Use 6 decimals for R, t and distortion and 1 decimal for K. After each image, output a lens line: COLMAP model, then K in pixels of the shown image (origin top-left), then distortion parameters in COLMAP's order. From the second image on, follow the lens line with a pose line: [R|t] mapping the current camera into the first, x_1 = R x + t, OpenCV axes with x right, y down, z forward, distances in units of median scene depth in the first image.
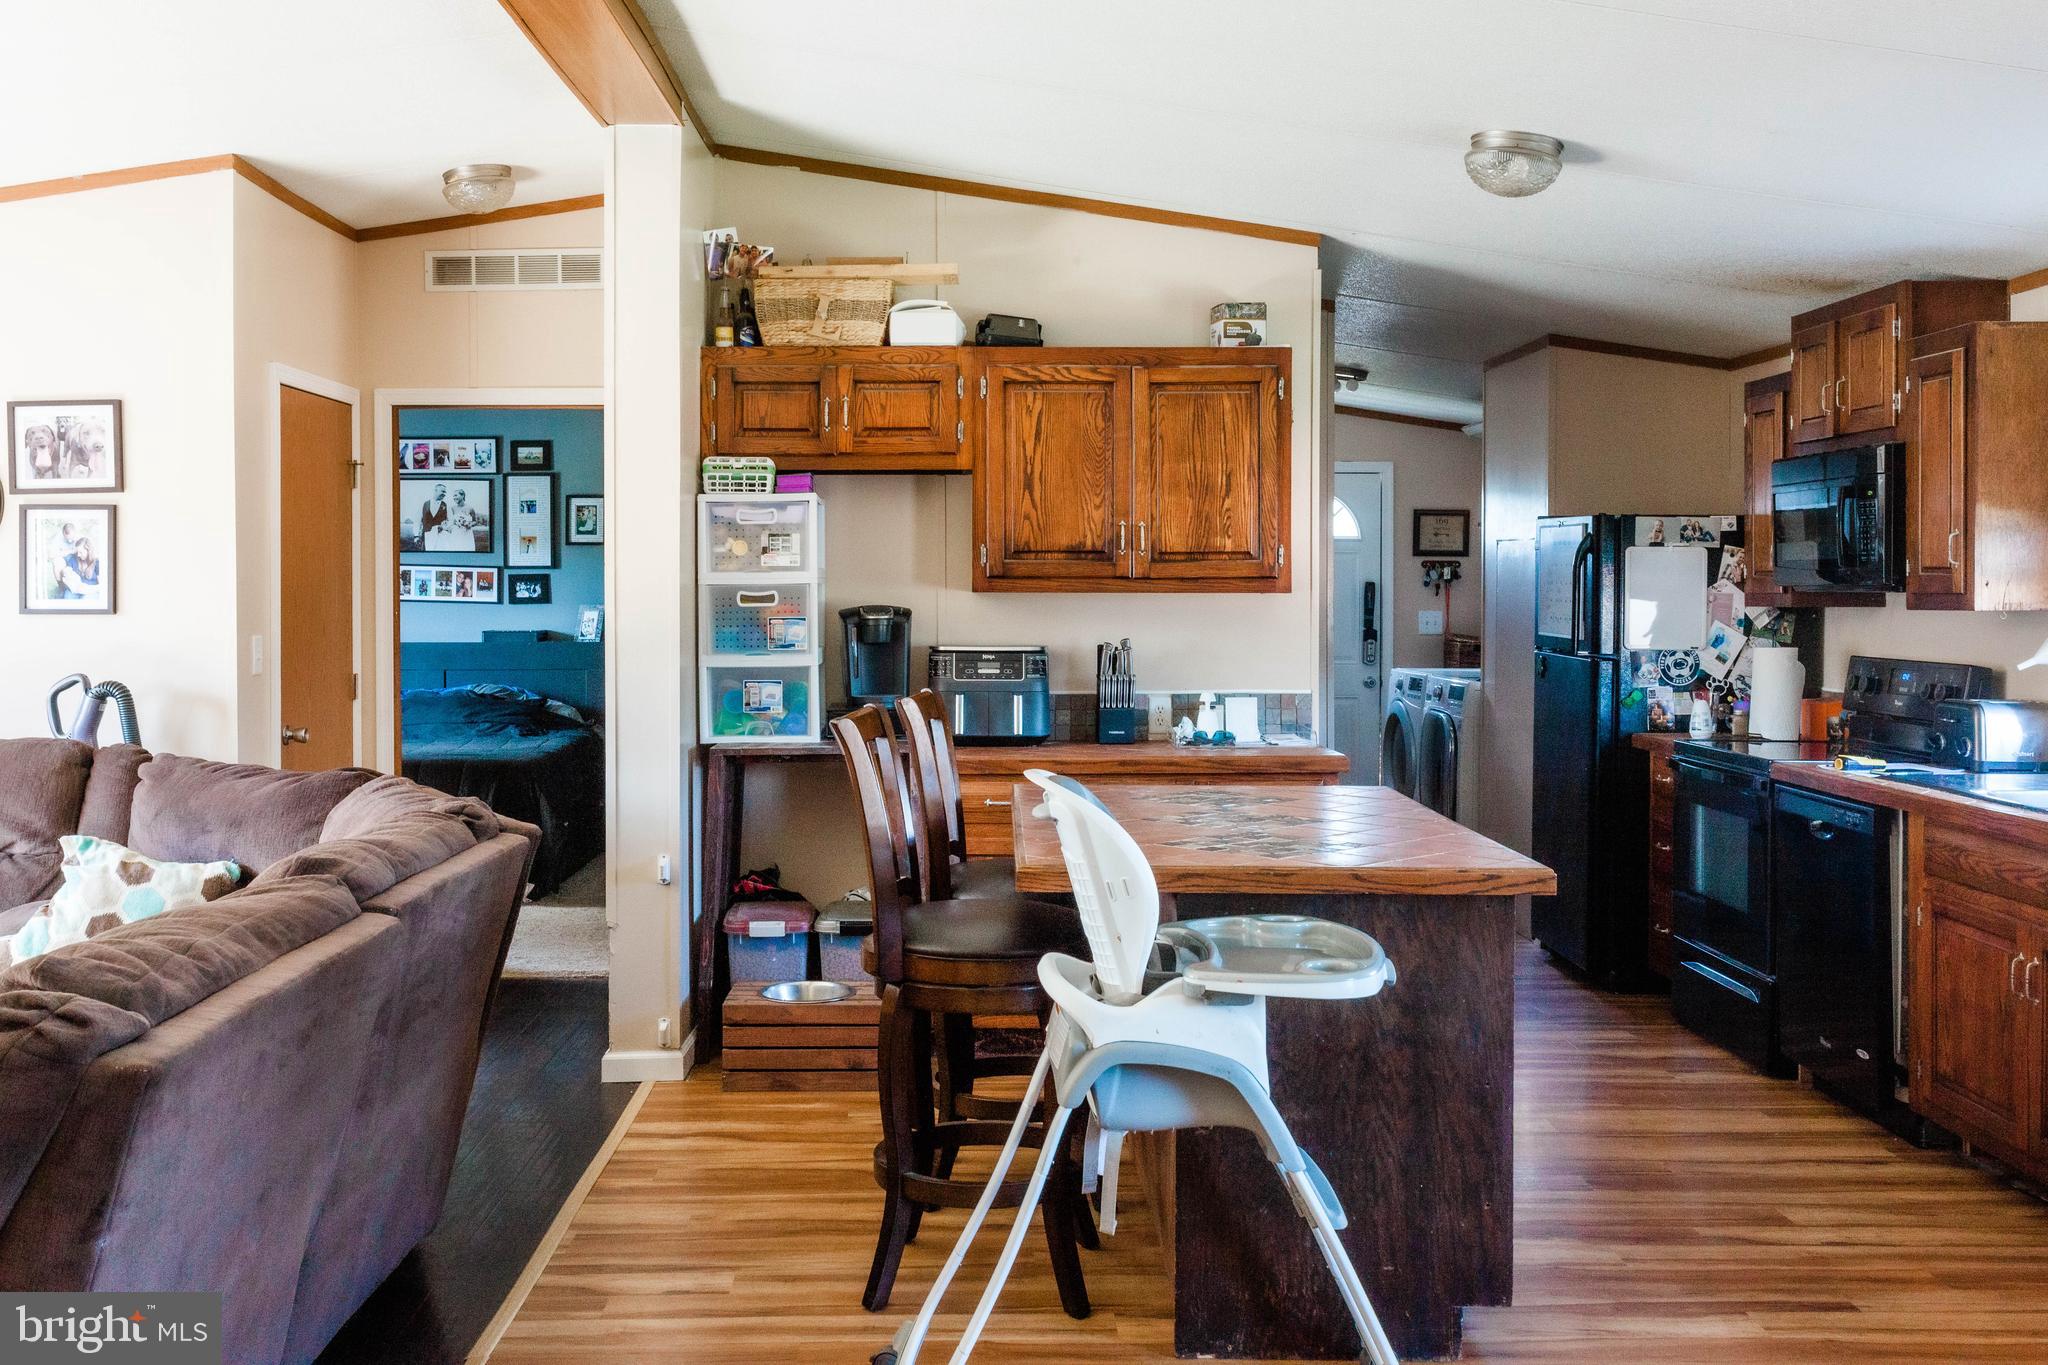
lens RADIAL K [[1969.4, 0, 1025.5], [0, 1969.4, 602.0], [0, 0, 1]] dist [0.001767, -0.005693]
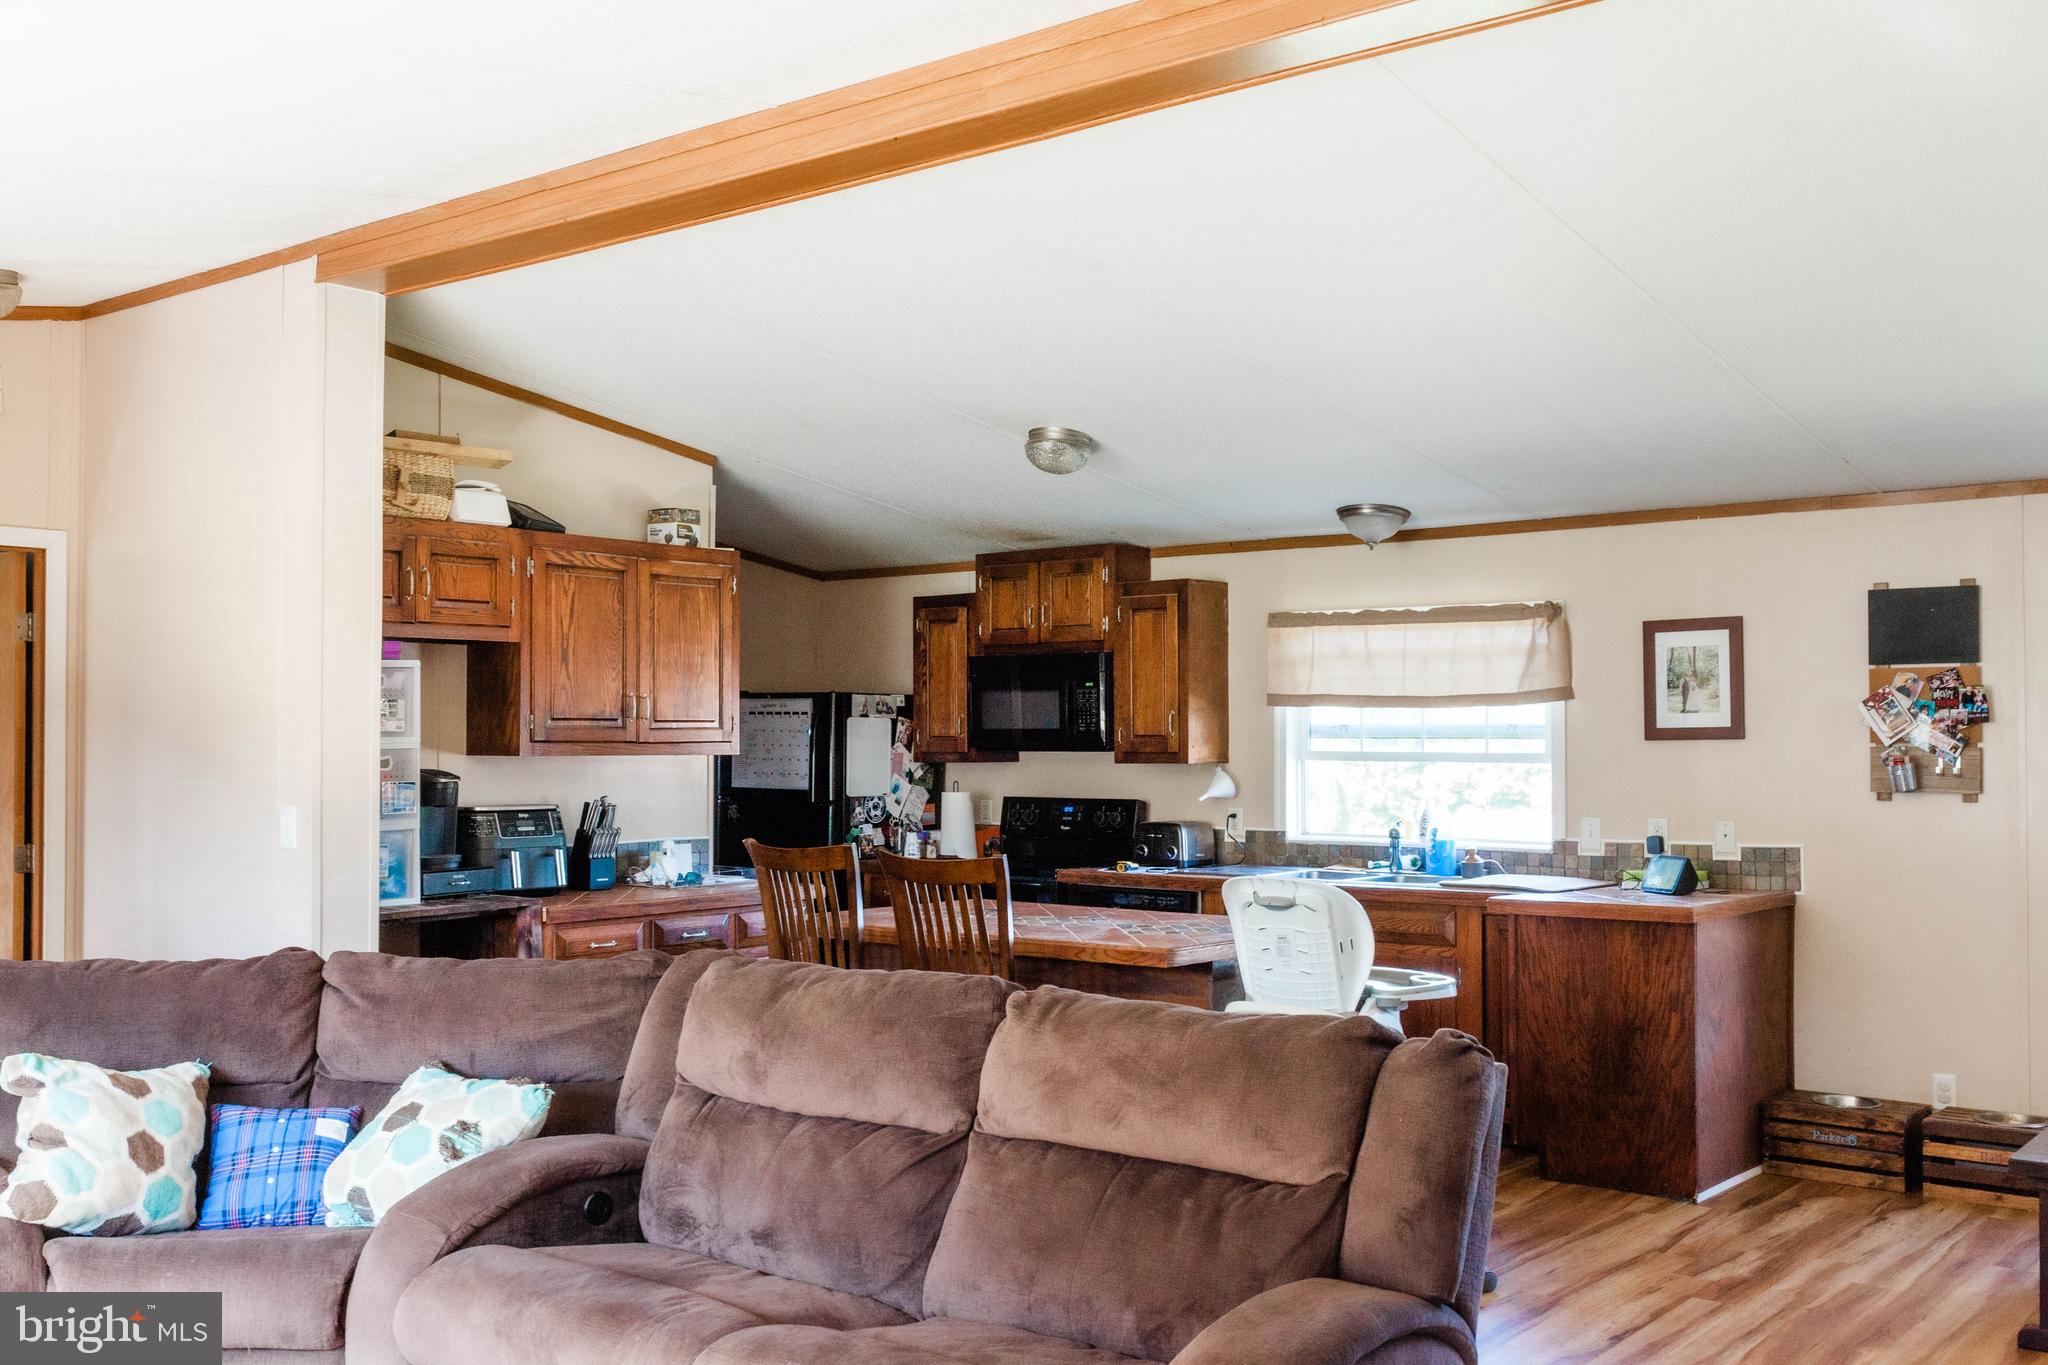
lens RADIAL K [[1943.1, 0, 1024.0], [0, 1943.1, 682.5], [0, 0, 1]] dist [0.006187, -0.011052]
pose [[0.630963, 0.022441, 0.775488, -0.672089], [0.007695, 0.999351, -0.035179, -0.005475], [-0.775775, 0.028164, 0.630381, 0.111528]]
